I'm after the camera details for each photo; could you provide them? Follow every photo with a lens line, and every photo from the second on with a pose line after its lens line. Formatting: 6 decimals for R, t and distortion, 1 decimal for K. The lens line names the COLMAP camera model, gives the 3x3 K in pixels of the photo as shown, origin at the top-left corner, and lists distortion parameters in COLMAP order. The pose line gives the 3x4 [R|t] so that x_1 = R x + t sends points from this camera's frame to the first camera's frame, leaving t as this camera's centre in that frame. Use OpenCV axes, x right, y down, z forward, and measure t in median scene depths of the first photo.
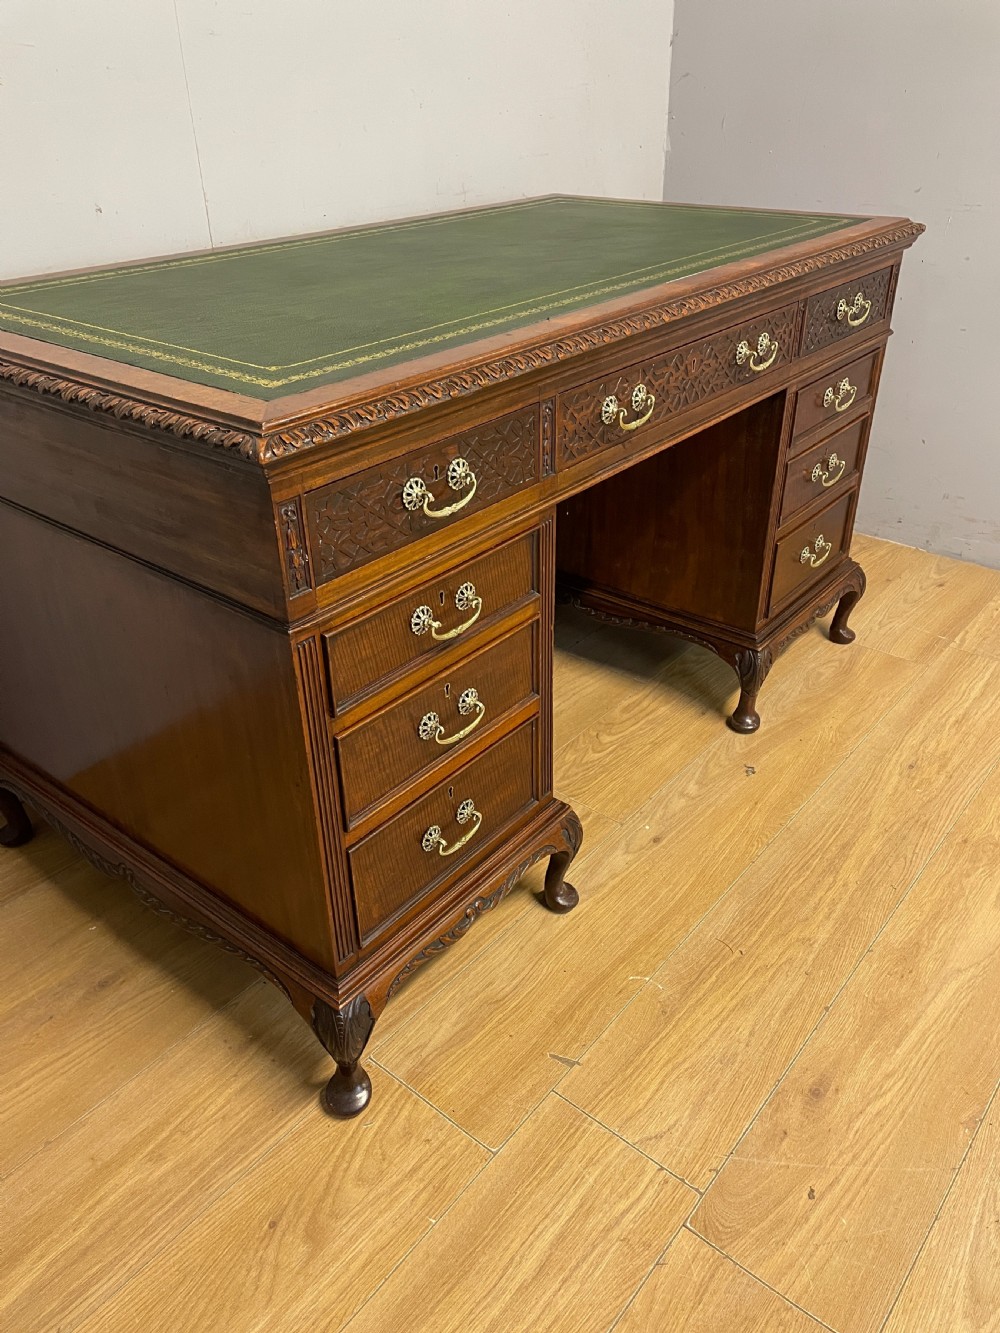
lens RADIAL K [[1011.1, 0, 503.4], [0, 1011.1, 656.9], [0, 0, 1]] dist [0.094164, -0.116484]
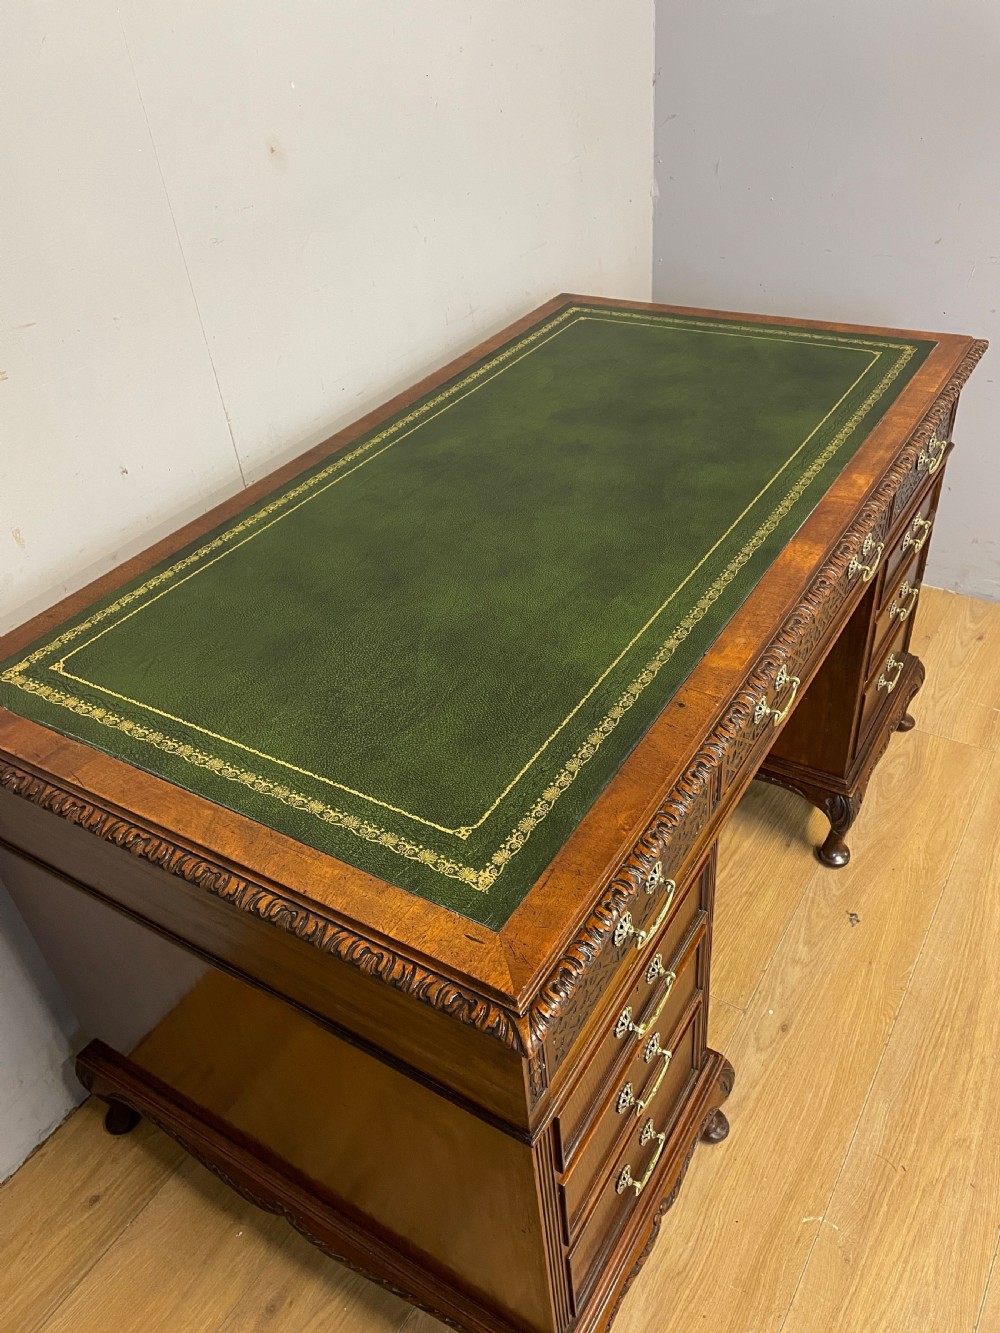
lens RADIAL K [[1011.1, 0, 506.8], [0, 1011.1, 662.7], [0, 0, 1]] dist [0.094164, -0.116484]
pose [[0.990289, -0.124462, 0.061940, -0.161841], [0.117024, 0.986804, 0.111909, -0.380036], [-0.075051, -0.103574, 0.991786, 0.090547]]
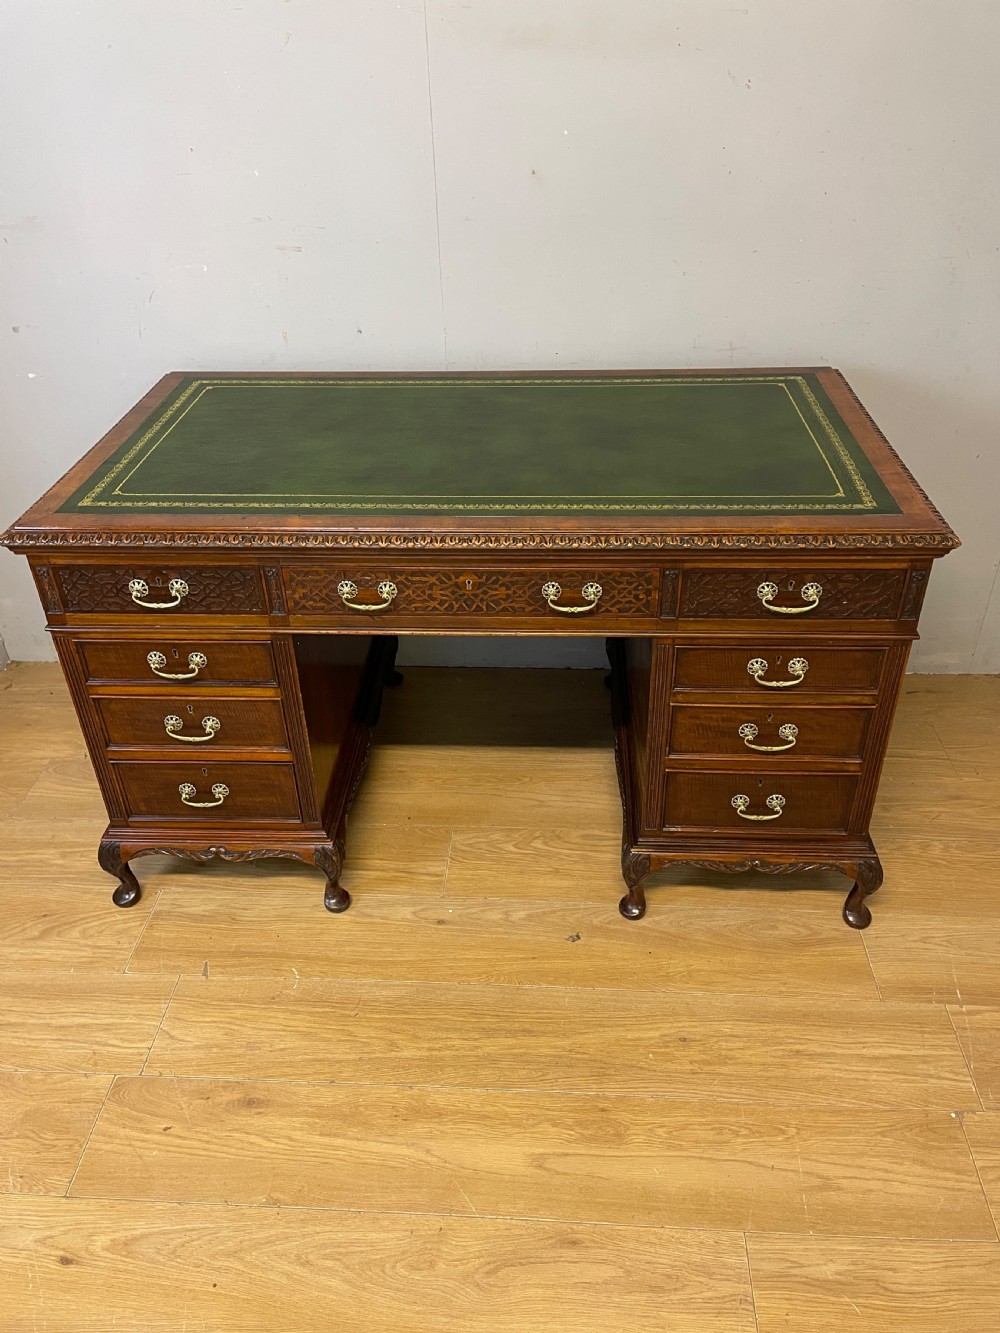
lens RADIAL K [[1011.1, 0, 494.9], [0, 1011.1, 659.6], [0, 0, 1]] dist [0.094164, -0.116484]
pose [[0.583982, 0.447237, -0.677454, 1.070937], [-0.393748, 0.885857, 0.245398, -0.518861], [0.709878, 0.123438, 0.693424, 0.197319]]
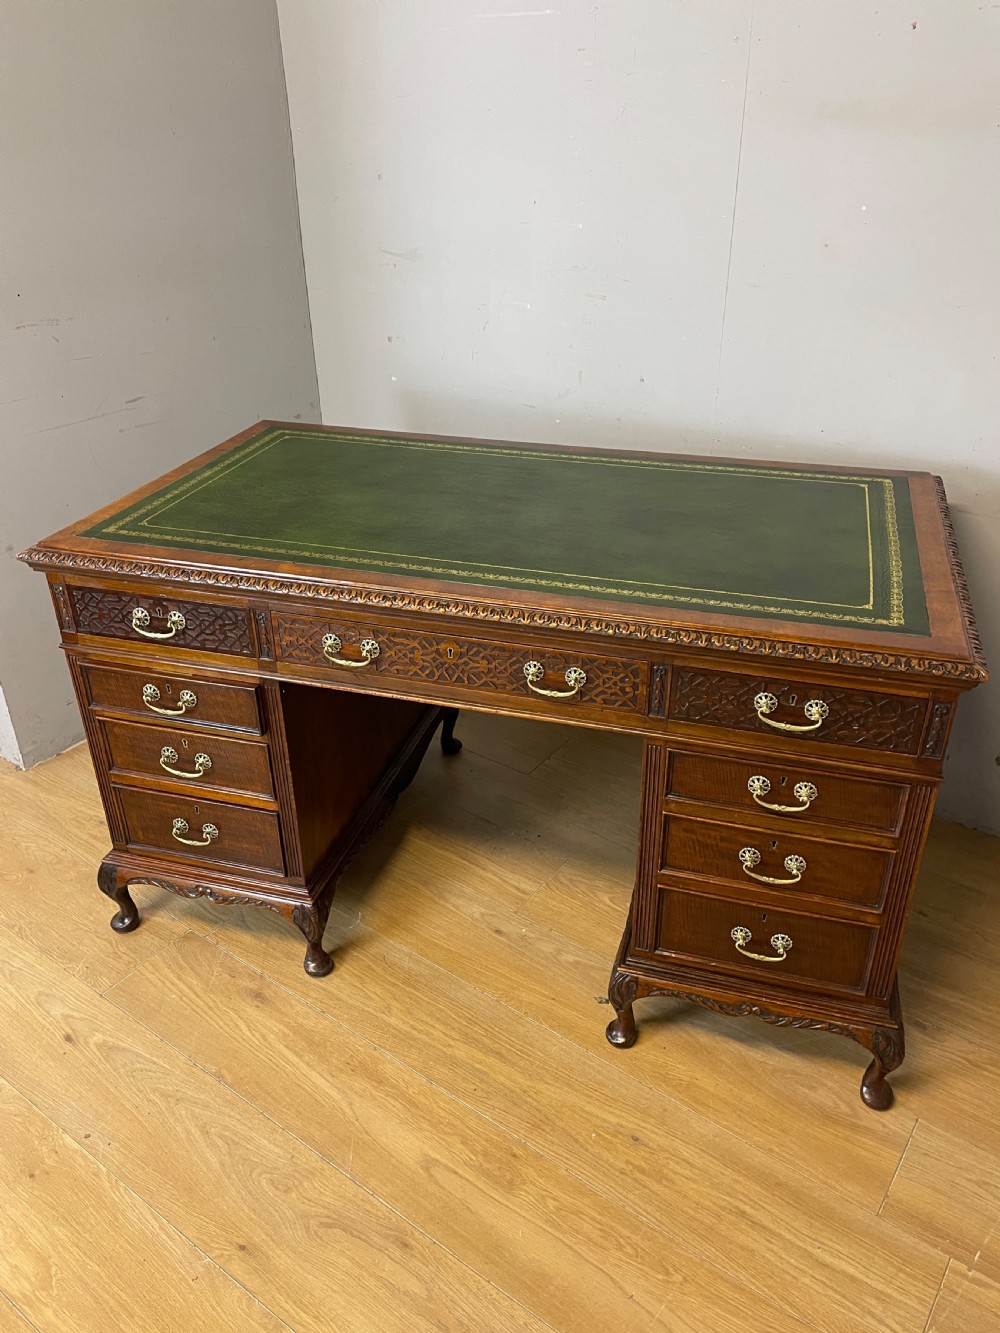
lens RADIAL K [[1011.1, 0, 499.9], [0, 1011.1, 659.8], [0, 0, 1]] dist [0.094164, -0.116484]
pose [[0.379597, 0.455302, -0.805361, 1.146428], [-0.463565, 0.846959, 0.260323, -0.609571], [0.800634, 0.274519, 0.532565, 0.438356]]
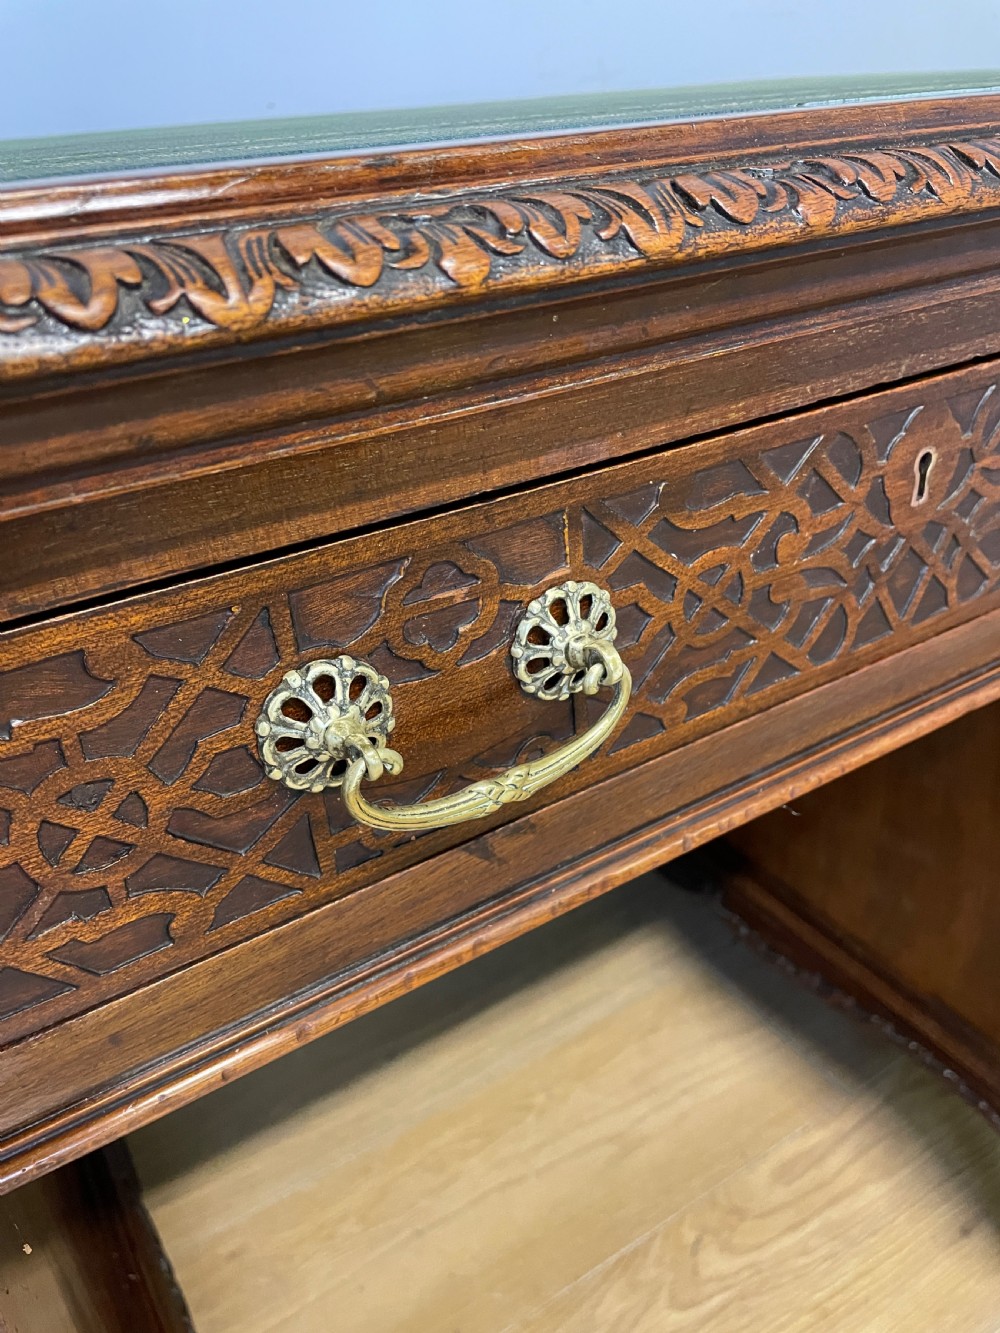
lens RADIAL K [[1011.1, 0, 493.0], [0, 1011.1, 661.7], [0, 0, 1]] dist [0.094164, -0.116484]
pose [[0.941994, 0.110398, -0.316954, 0.174373], [-0.115014, 0.993355, 0.004170, -0.236234], [0.315308, 0.032526, 0.948432, 0.758905]]
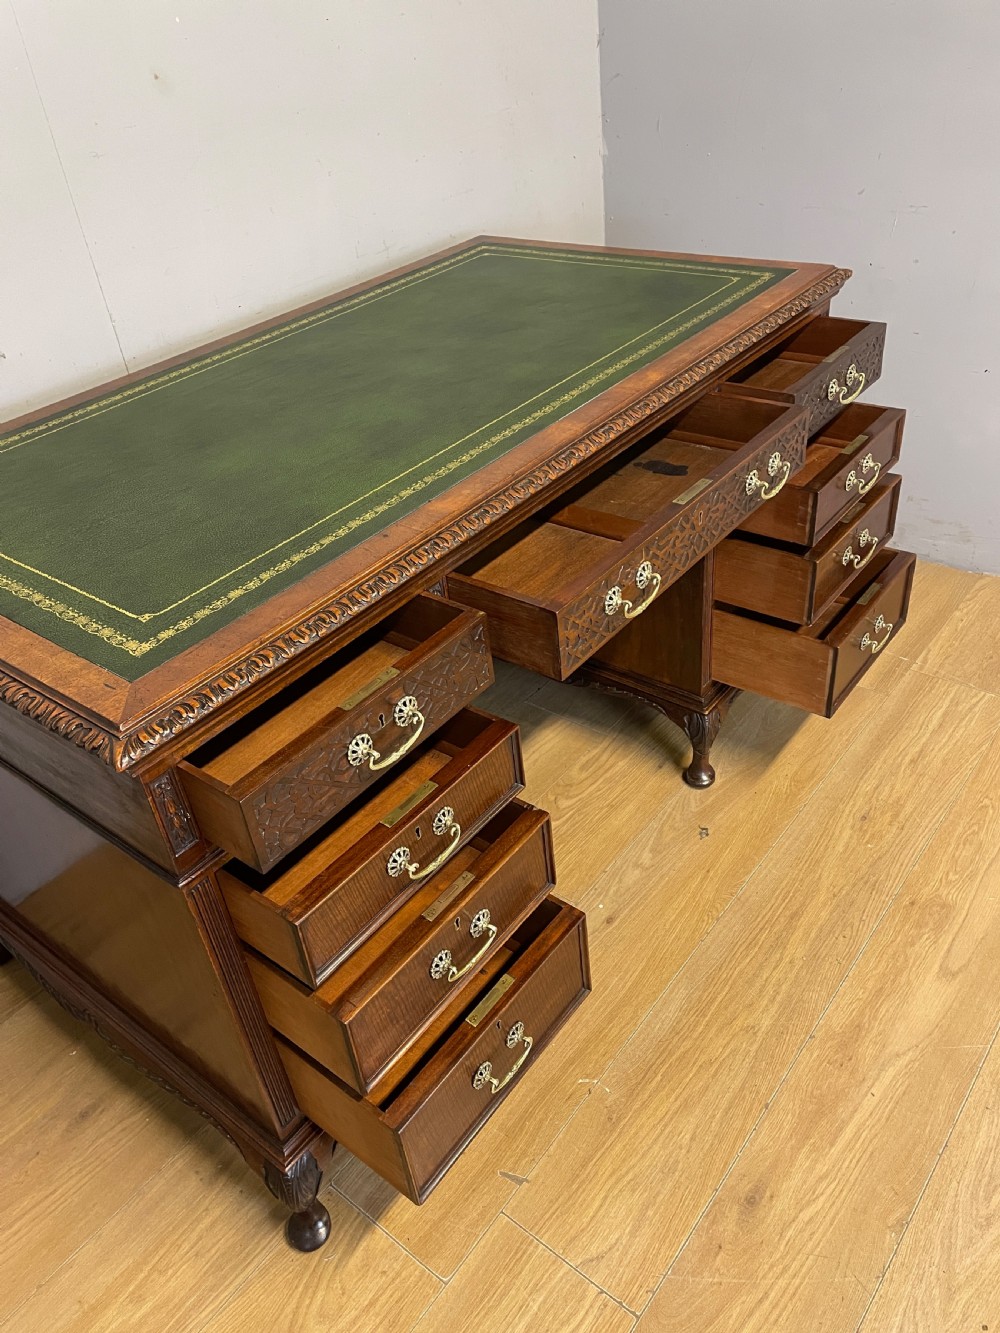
lens RADIAL K [[1011.1, 0, 492.0], [0, 1011.1, 661.7], [0, 0, 1]] dist [0.094164, -0.116484]
pose [[0.996518, -0.072883, -0.040497, 0.113990], [0.076143, 0.993396, 0.085830, -0.216644], [0.033974, -0.088614, 0.995486, -0.006287]]
